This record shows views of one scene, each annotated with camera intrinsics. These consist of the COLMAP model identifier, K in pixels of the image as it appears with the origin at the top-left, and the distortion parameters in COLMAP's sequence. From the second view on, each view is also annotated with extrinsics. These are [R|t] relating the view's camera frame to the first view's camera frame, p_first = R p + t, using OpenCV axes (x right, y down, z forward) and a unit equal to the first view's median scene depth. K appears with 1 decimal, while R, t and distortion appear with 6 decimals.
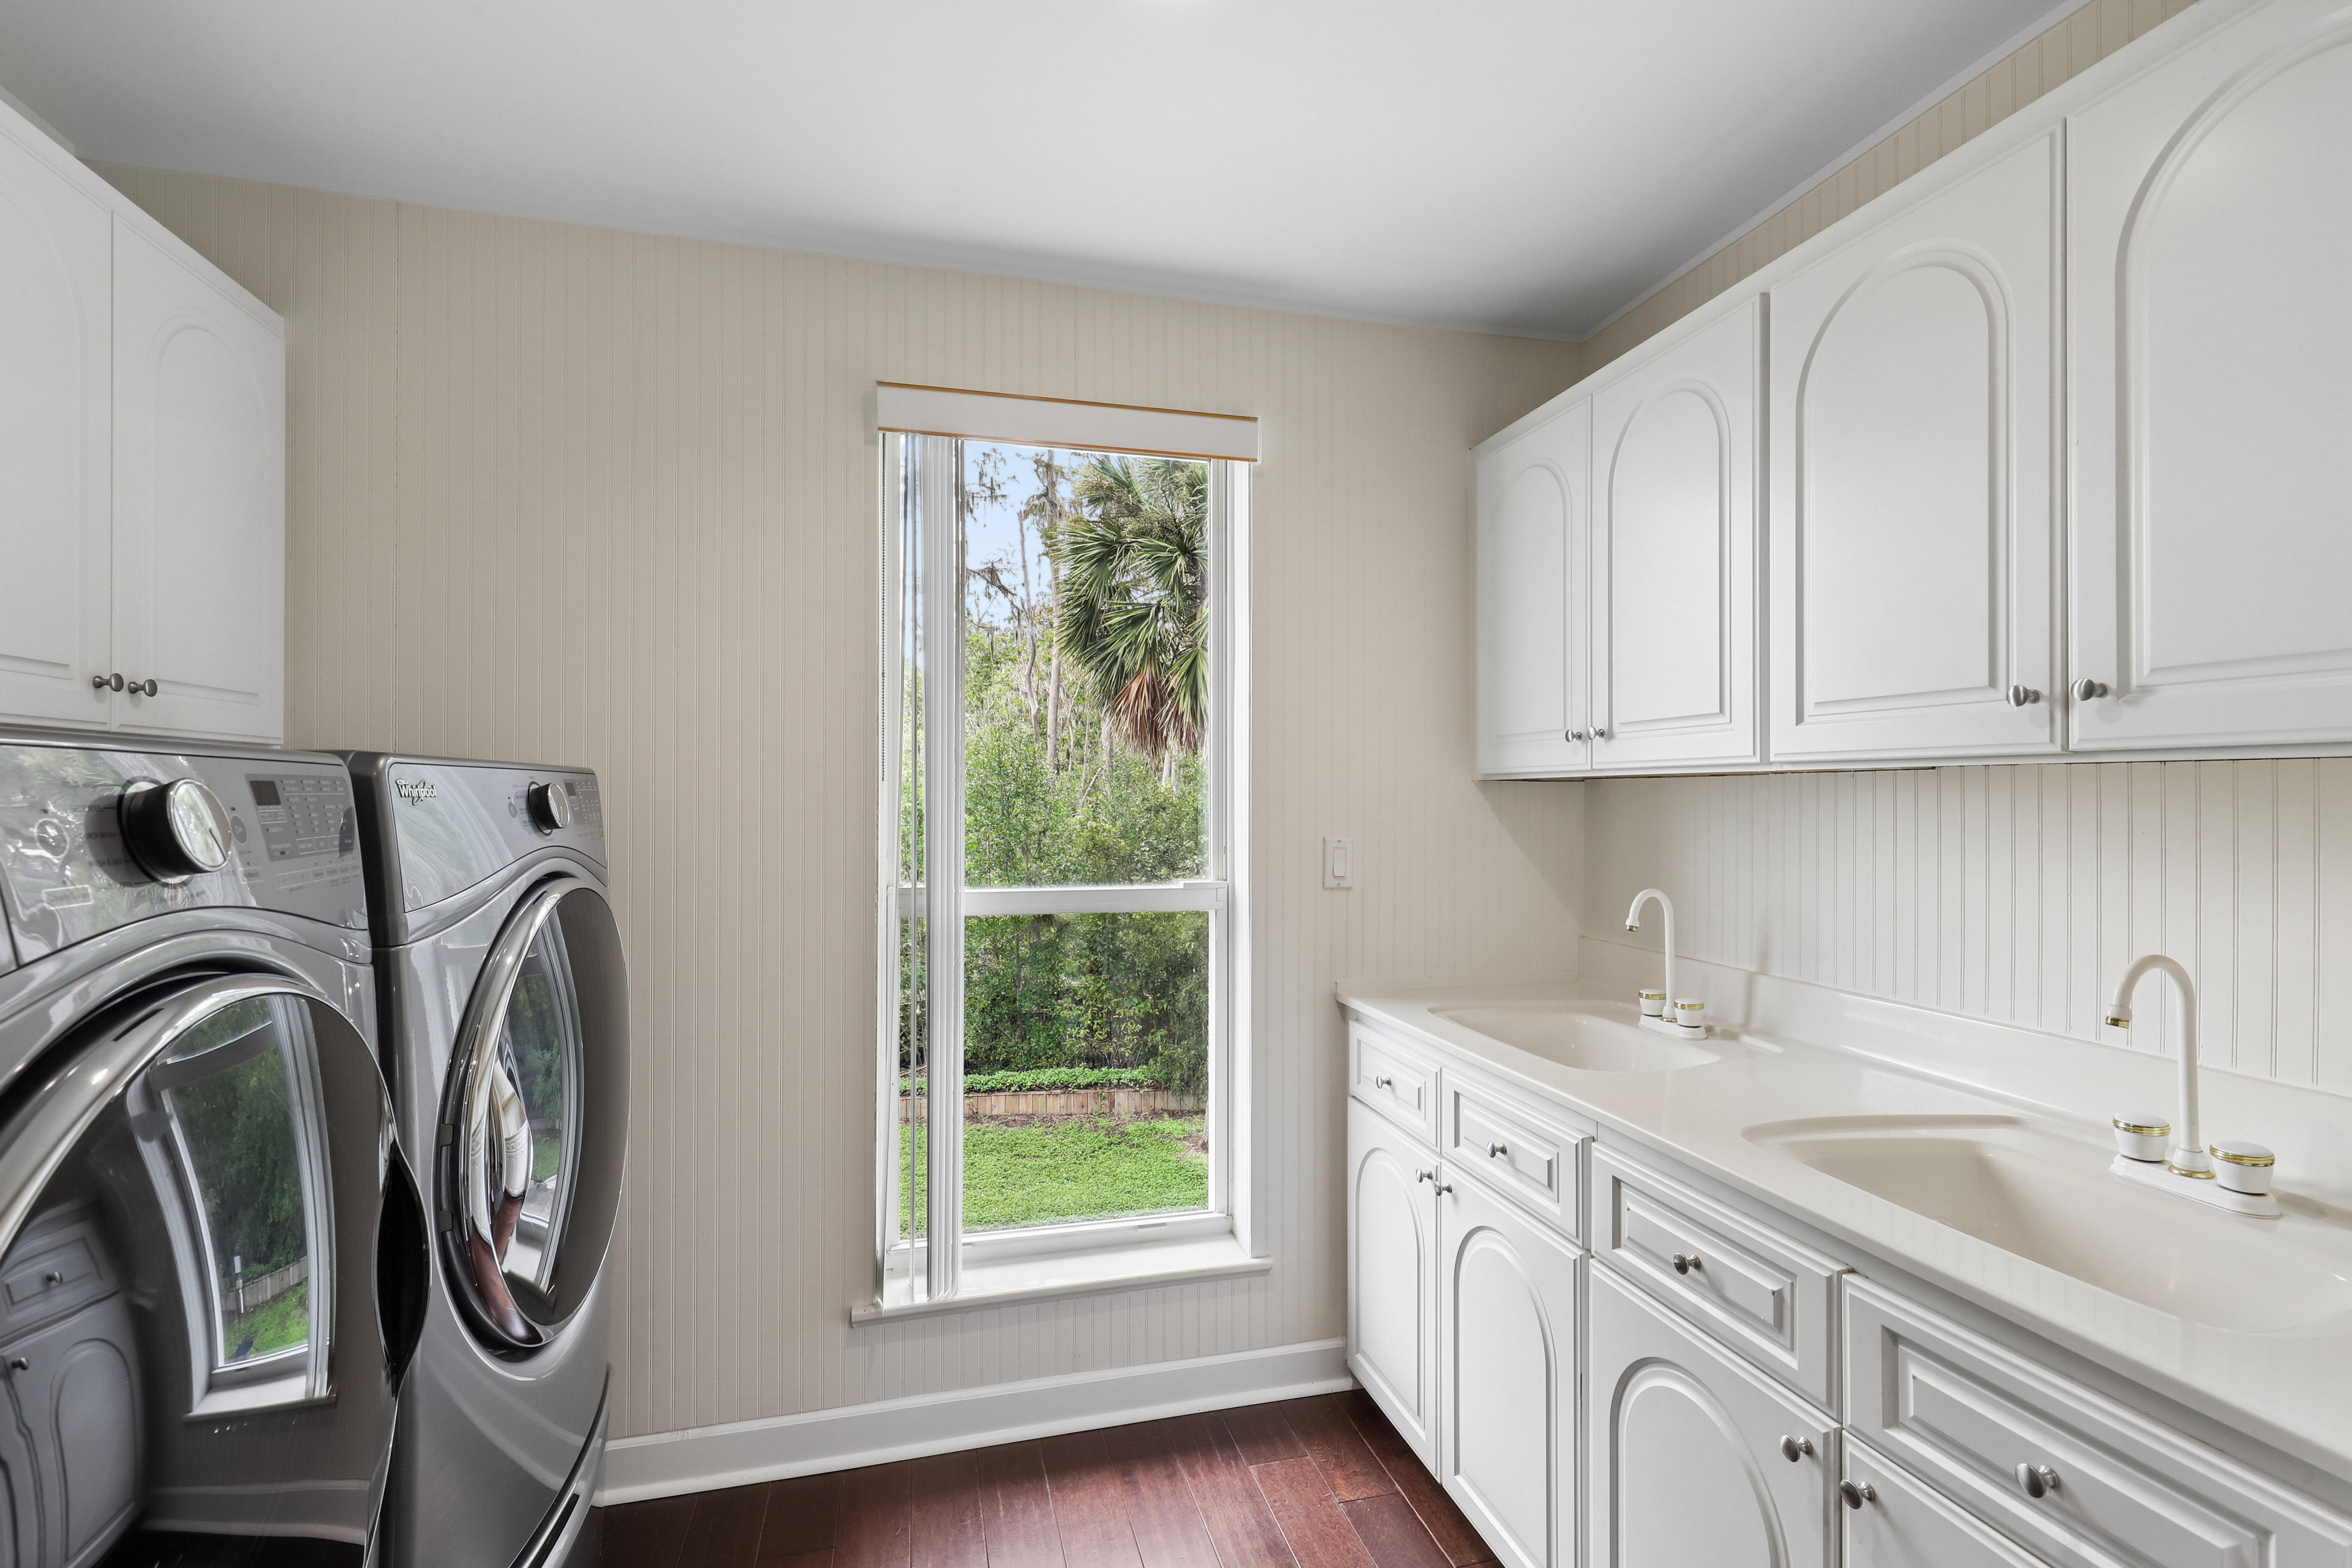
lens RADIAL K [[1065.2, 0, 1172.9], [0, 1065.2, 788.3], [0, 0, 1]] dist [0.000734, -0.000808]
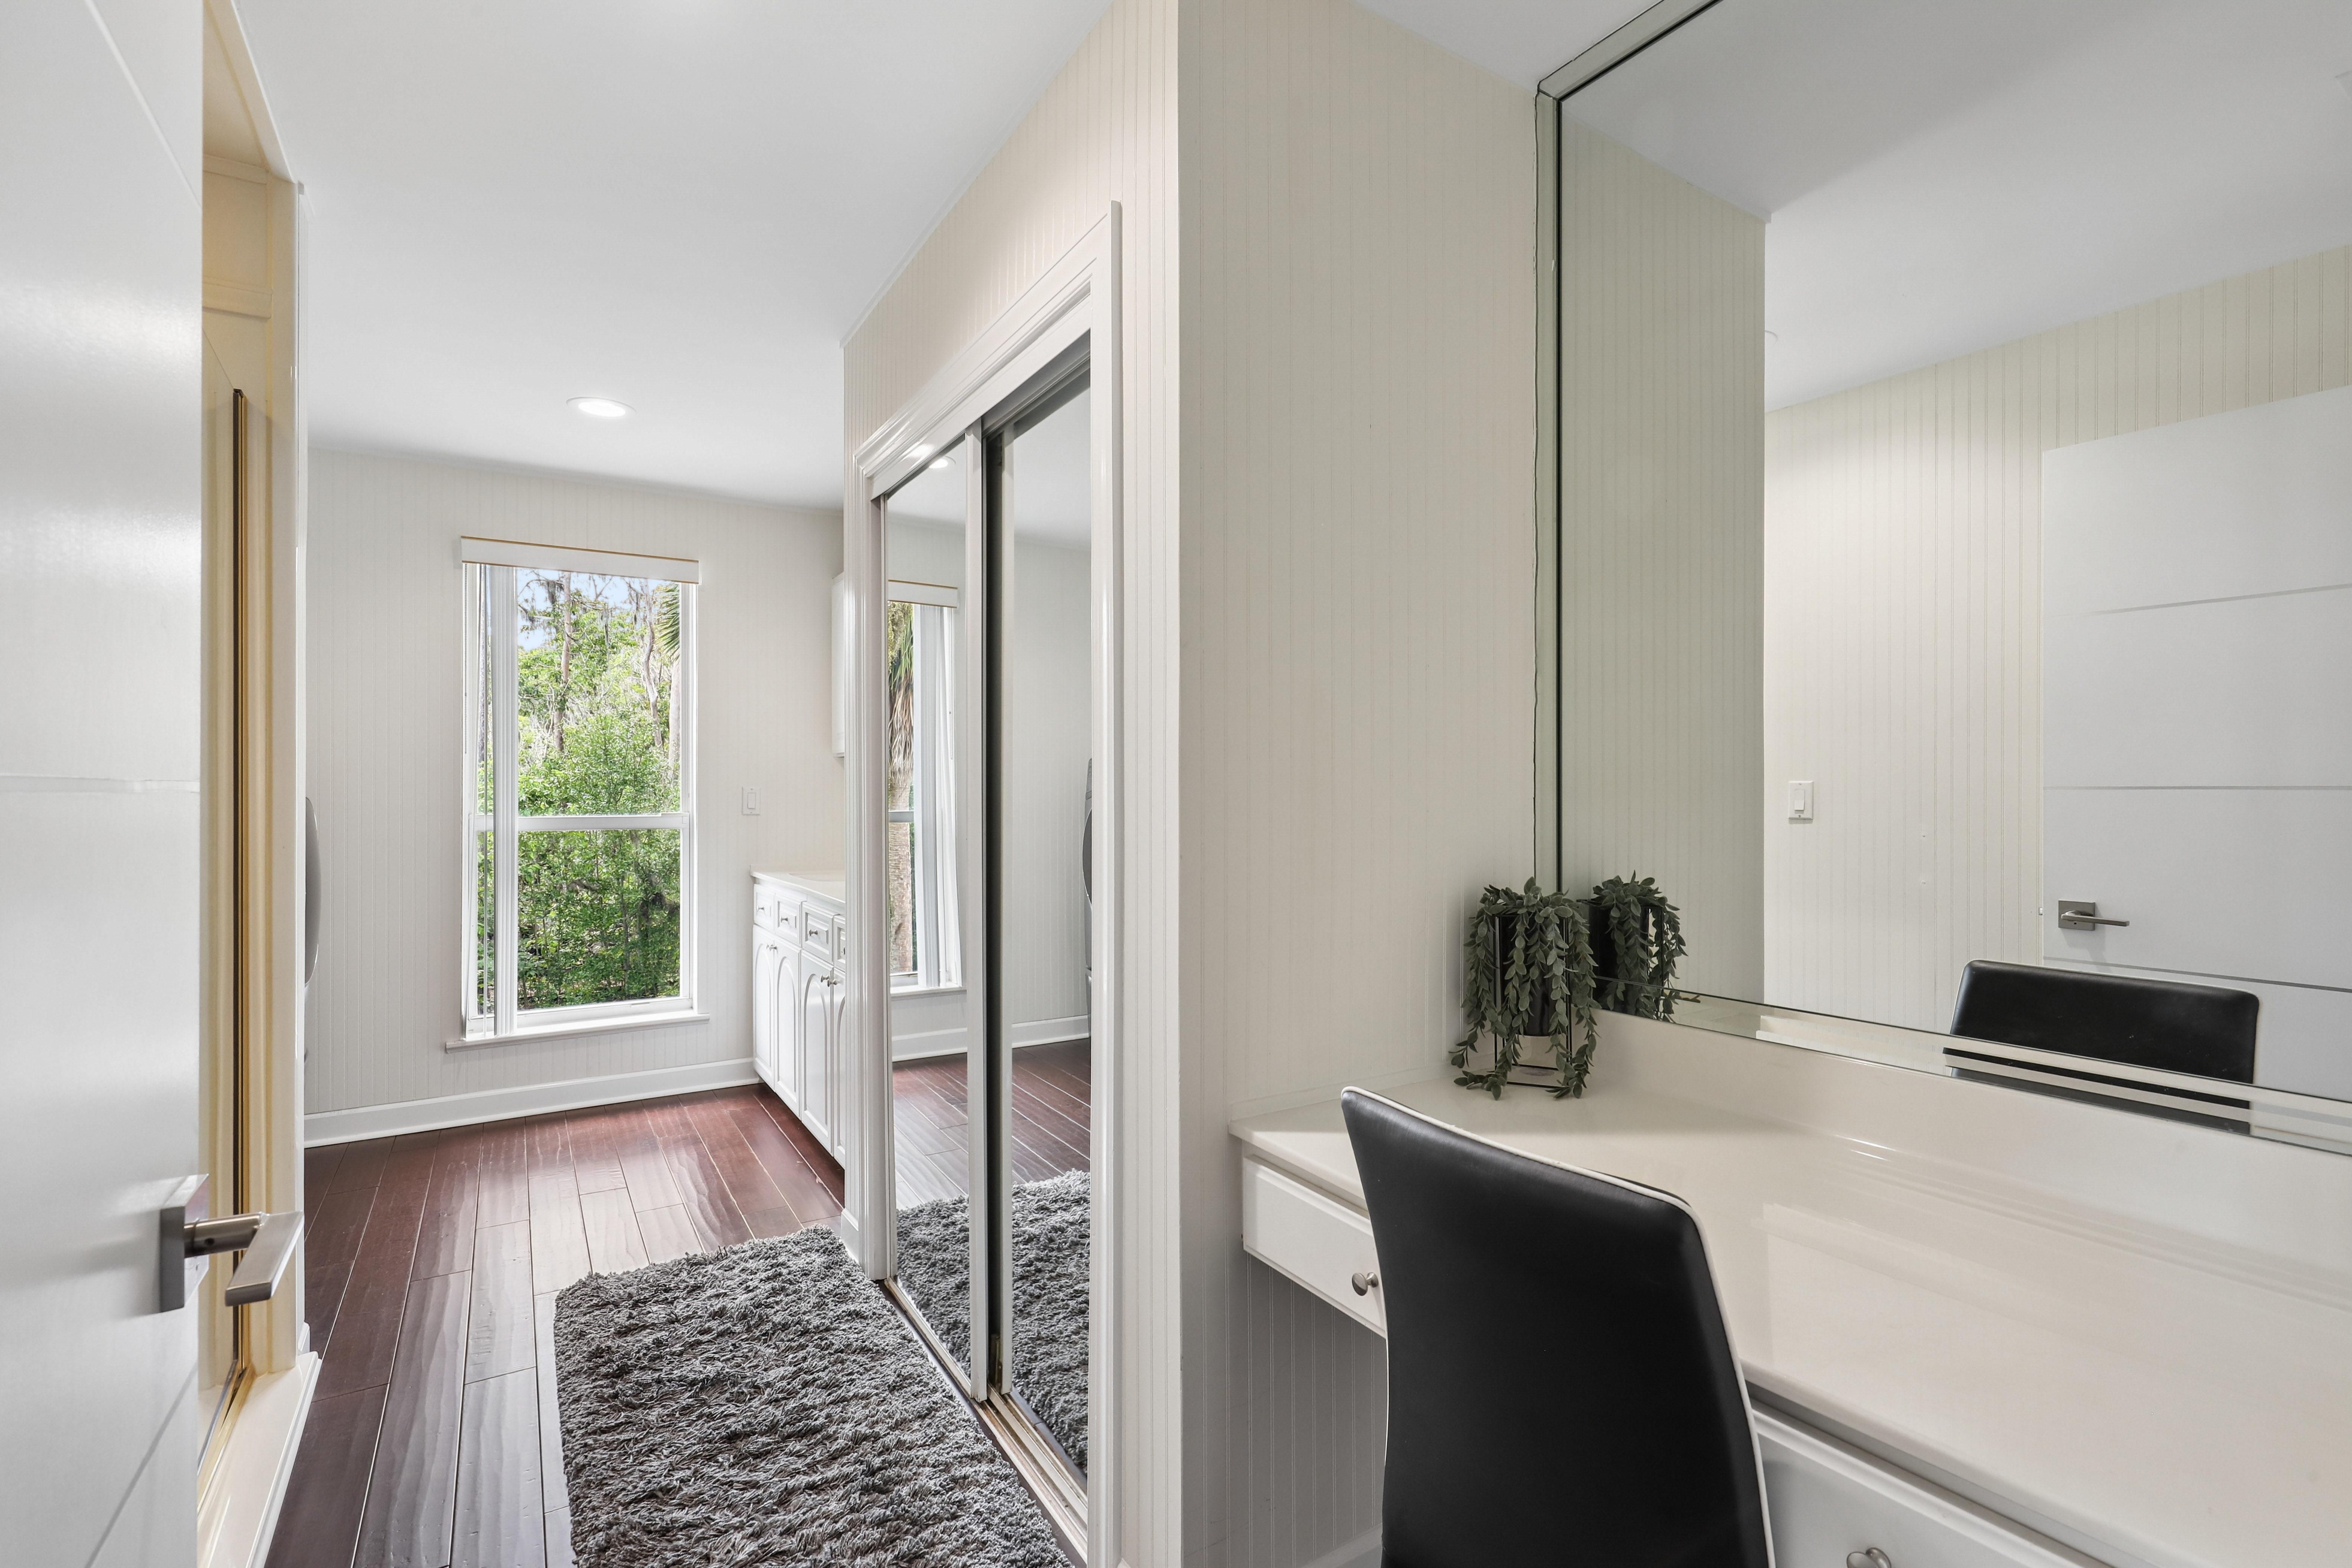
lens RADIAL K [[1065.2, 0, 1186.0], [0, 1065.2, 782.7], [0, 0, 1]] dist [0.000734, -0.000808]
pose [[0.948320, -0.000435, 0.317316, 0.284766], [0.000103, 0.999999, 0.001063, 0.035809], [-0.317316, -0.000976, 0.948319, -1.003445]]
